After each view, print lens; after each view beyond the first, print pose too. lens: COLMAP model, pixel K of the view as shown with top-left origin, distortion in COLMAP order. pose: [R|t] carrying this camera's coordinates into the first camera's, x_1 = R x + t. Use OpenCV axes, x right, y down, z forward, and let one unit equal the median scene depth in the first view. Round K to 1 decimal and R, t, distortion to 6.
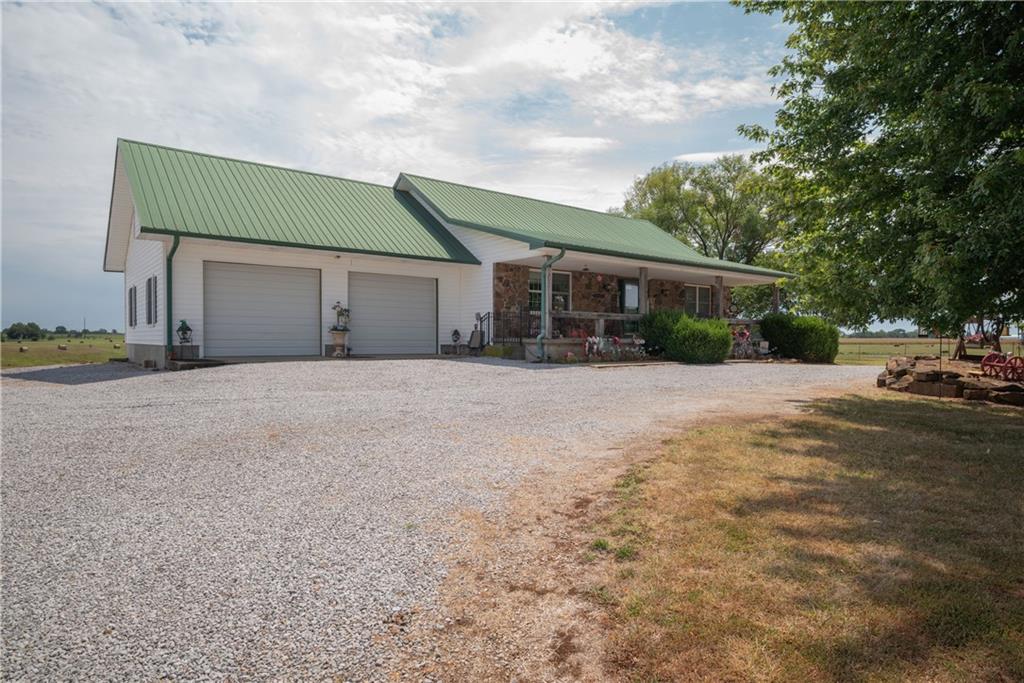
lens RADIAL K [[599.2, 0, 512.0], [0, 599.2, 341.5], [0, 0, 1]] dist [0.000258, 0.000008]
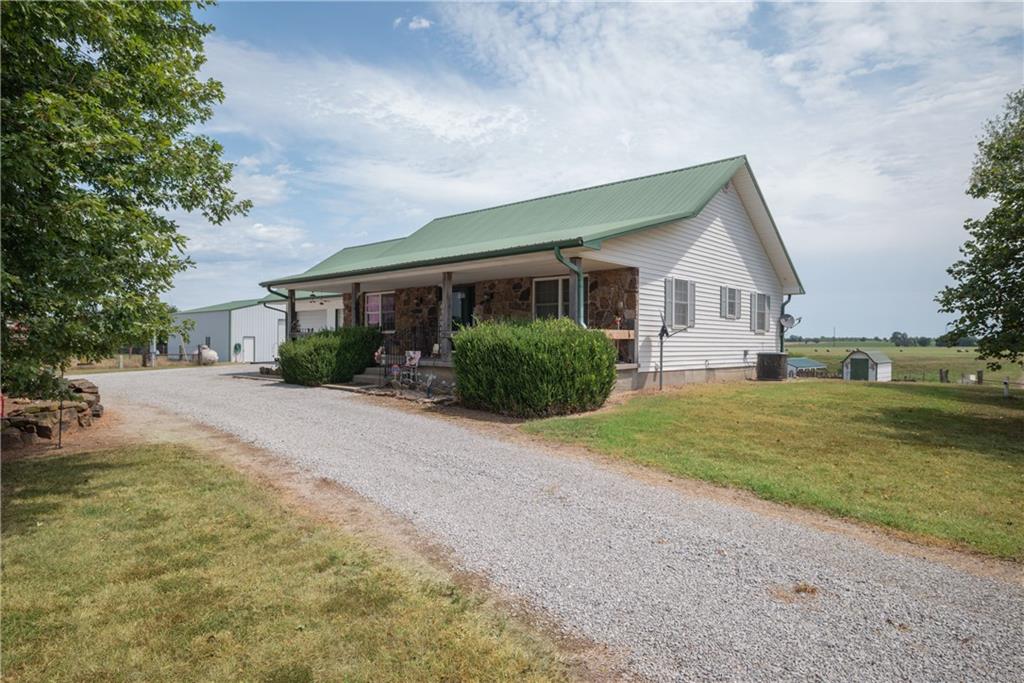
lens RADIAL K [[599.2, 0, 512.0], [0, 599.2, 341.5], [0, 0, 1]] dist [0.000258, 0.000008]
pose [[0.162404, -0.007187, -0.986698, 1.096338], [-0.012652, 0.999876, -0.009366, -0.020880], [0.986643, 0.014005, 0.162293, 0.990065]]
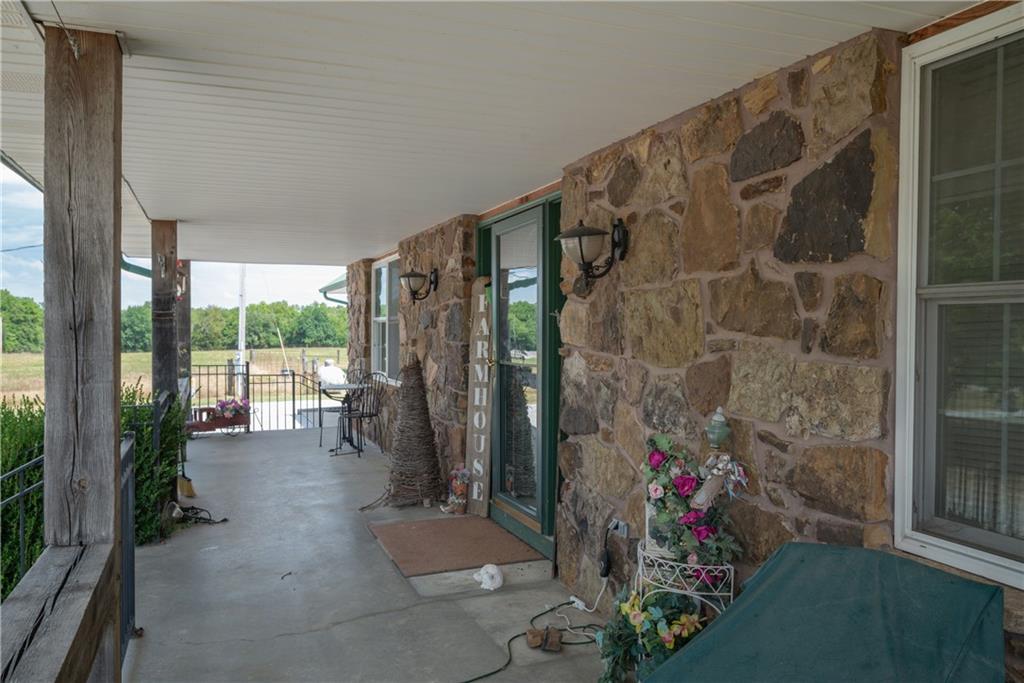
lens RADIAL K [[761.1, 0, 512.0], [0, 761.1, 341.5], [0, 0, 1]] dist [0.000236, 0.000152]
pose [[-0.293946, 0.008667, -0.955783, 0.443881], [-0.014280, 0.999807, 0.013458, -0.070813], [0.955715, 0.017604, -0.293765, 1.122932]]
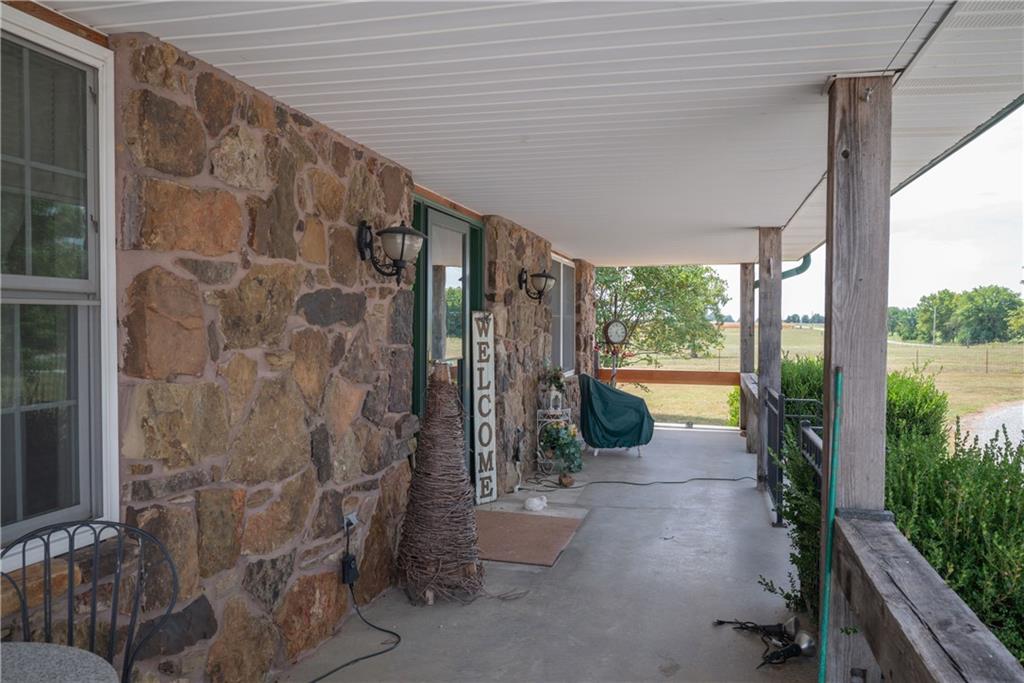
lens RADIAL K [[761.1, 0, 512.0], [0, 761.1, 341.5], [0, 0, 1]] dist [0.000236, 0.000152]
pose [[0.795525, -0.012489, 0.605792, 0.074630], [0.000795, 0.999808, 0.019569, -0.071578], [-0.605920, -0.015087, 0.795382, 0.839580]]
